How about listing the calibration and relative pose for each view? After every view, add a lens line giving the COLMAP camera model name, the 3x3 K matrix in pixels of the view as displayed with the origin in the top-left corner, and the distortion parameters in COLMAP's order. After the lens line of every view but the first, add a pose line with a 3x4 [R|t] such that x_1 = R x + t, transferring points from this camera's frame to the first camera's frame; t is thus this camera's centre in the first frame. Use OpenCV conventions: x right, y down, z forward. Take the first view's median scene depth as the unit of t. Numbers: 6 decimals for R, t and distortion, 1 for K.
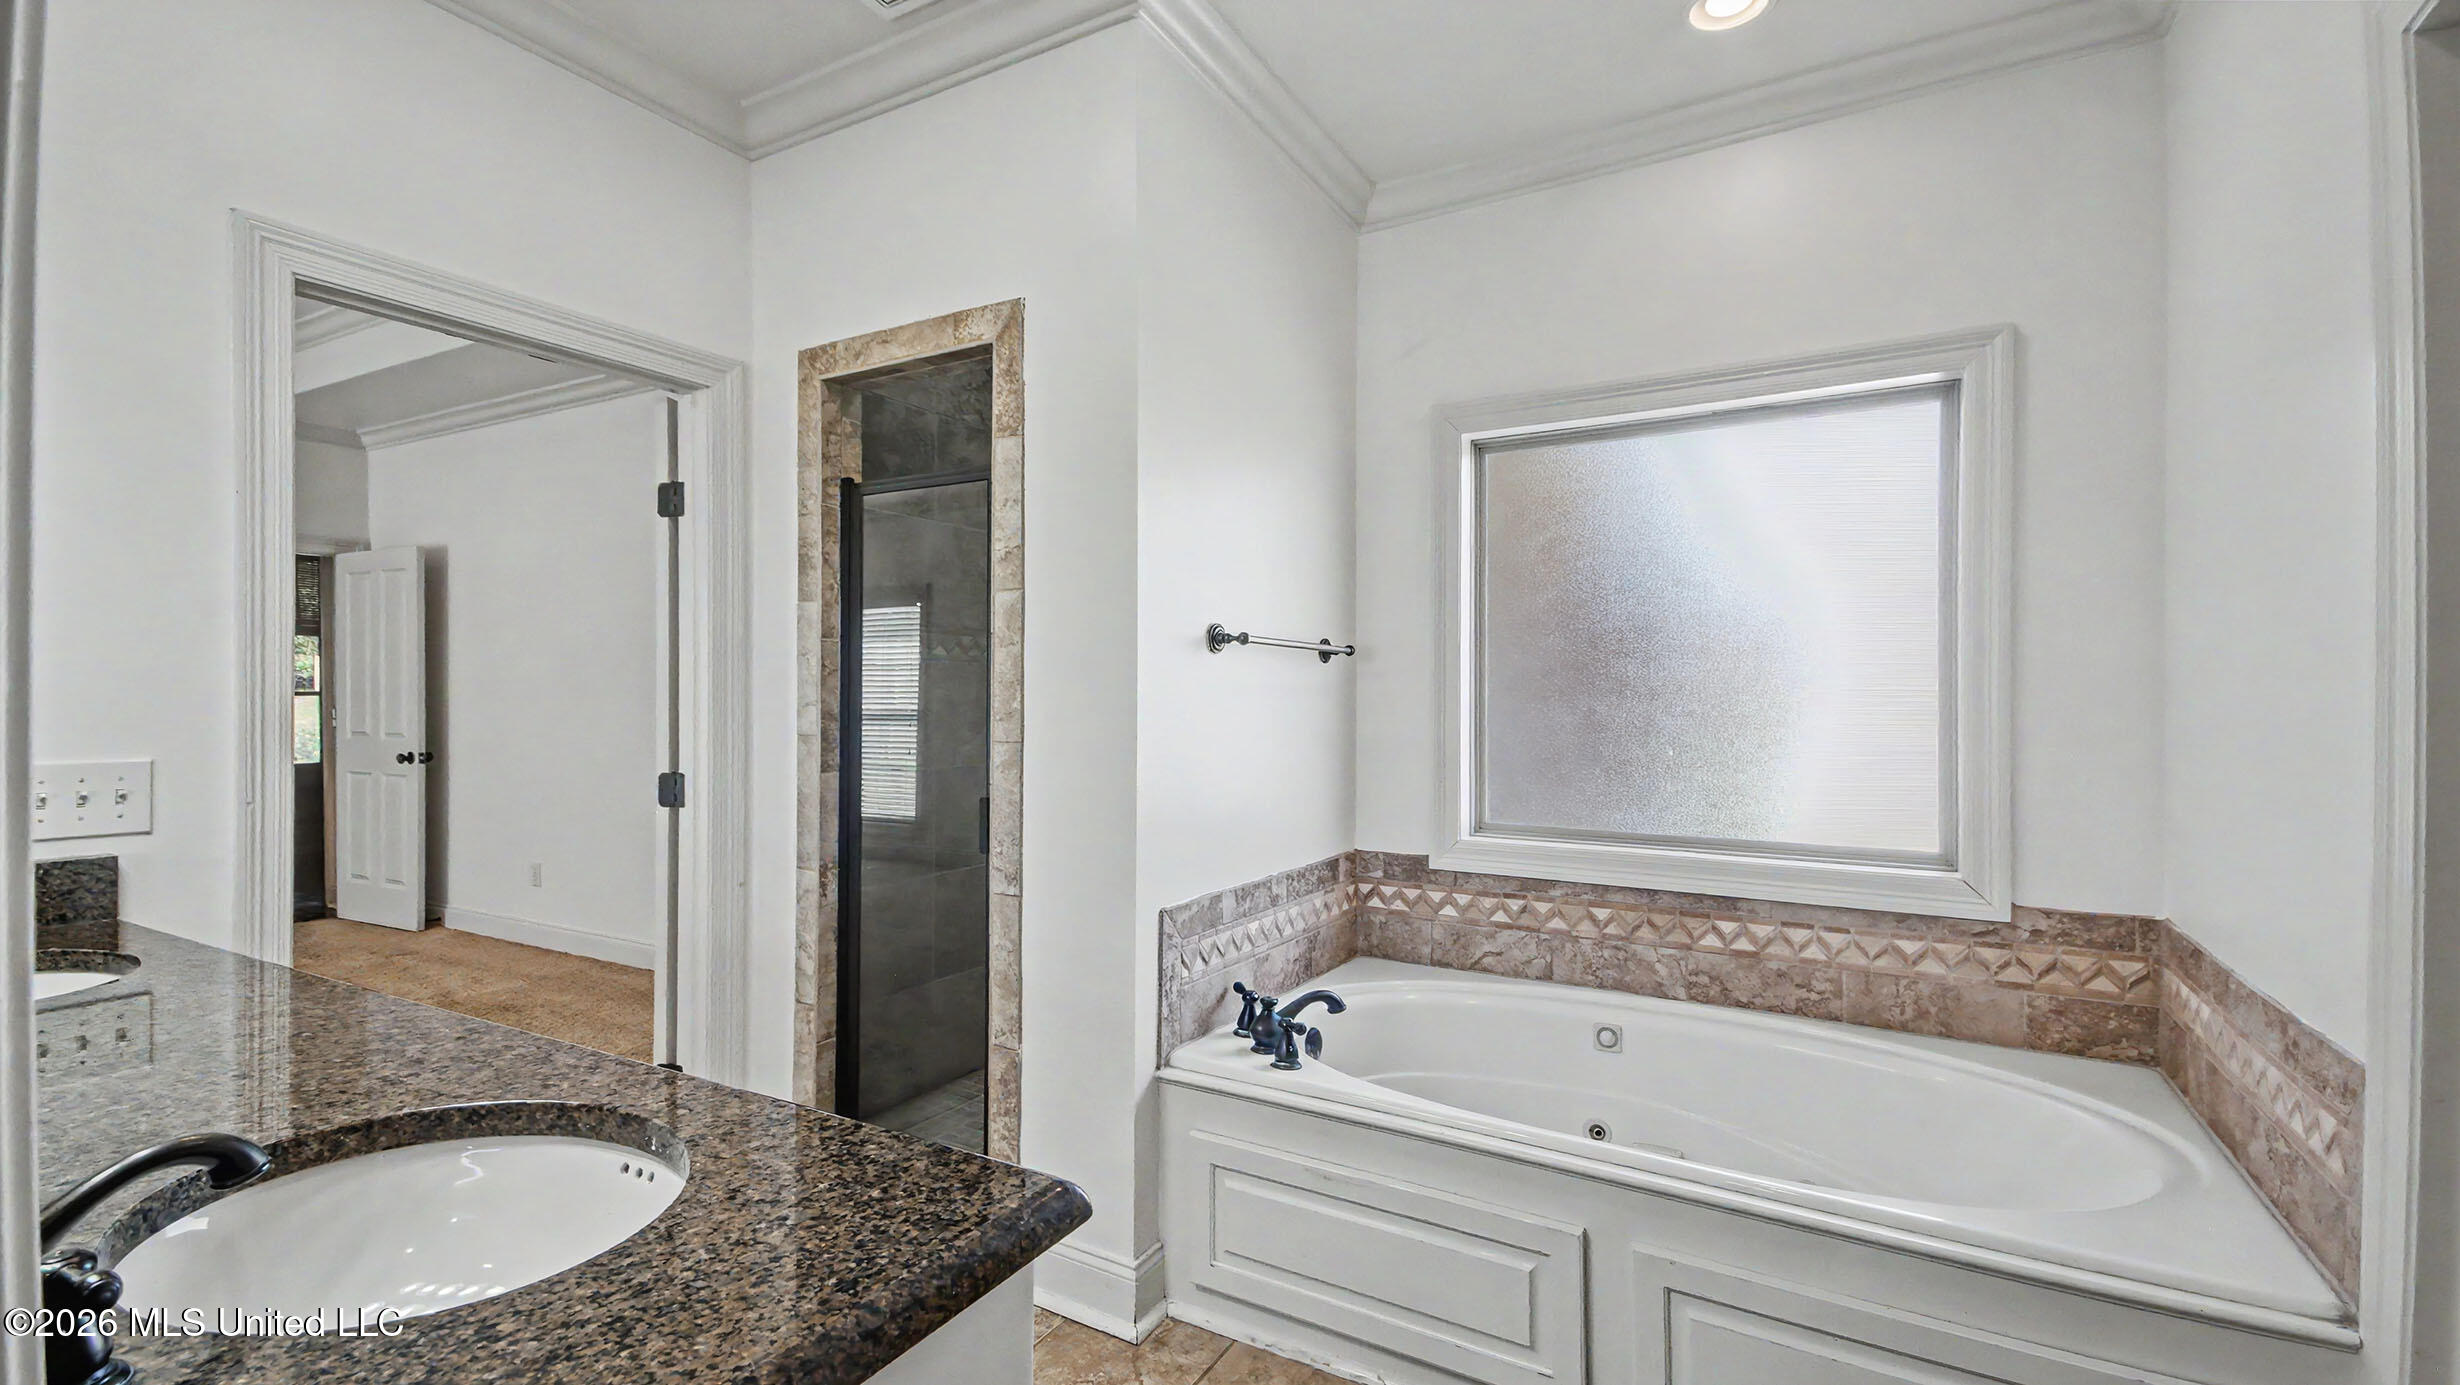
lens RADIAL K [[1046.3, 0, 1217.3], [0, 1046.3, 693.8], [0, 0, 1]] dist [0.001521, -0.000195]
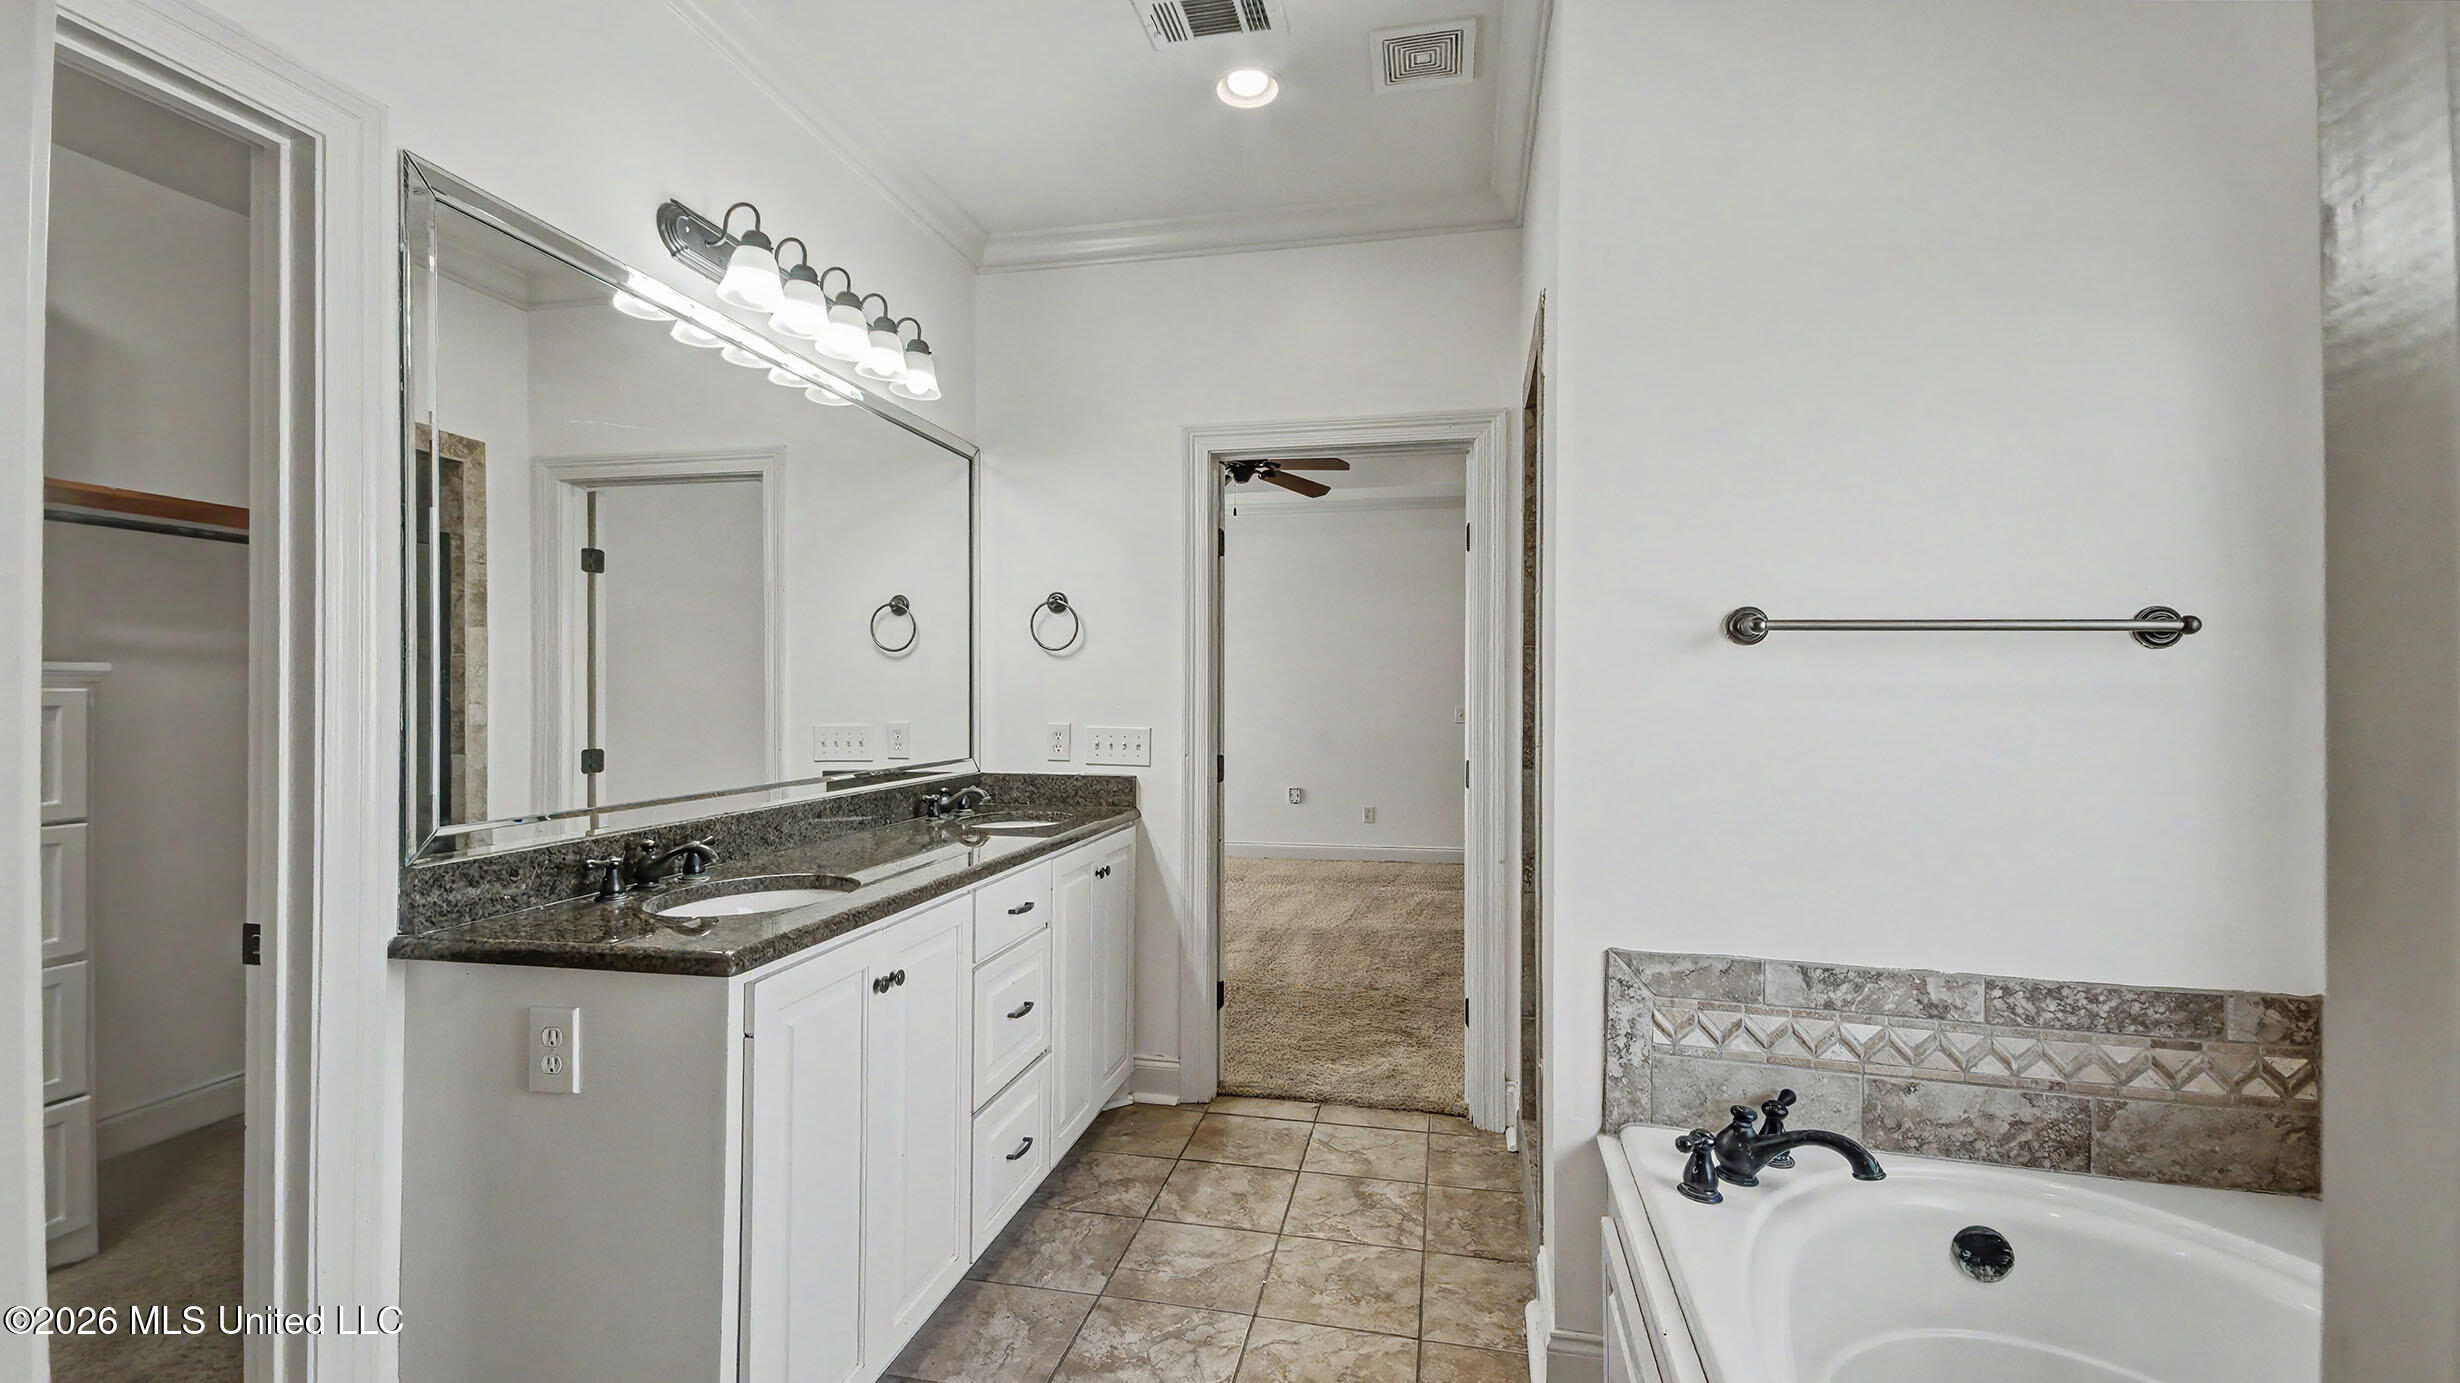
lens RADIAL K [[1046.3, 0, 1217.3], [0, 1046.3, 692.8], [0, 0, 1]] dist [0.001521, -0.000195]
pose [[0.299153, -0.003331, -0.954199, 0.617291], [-0.009282, 0.999936, -0.006401, 0.004426], [0.954160, 0.010772, 0.299103, 0.400389]]
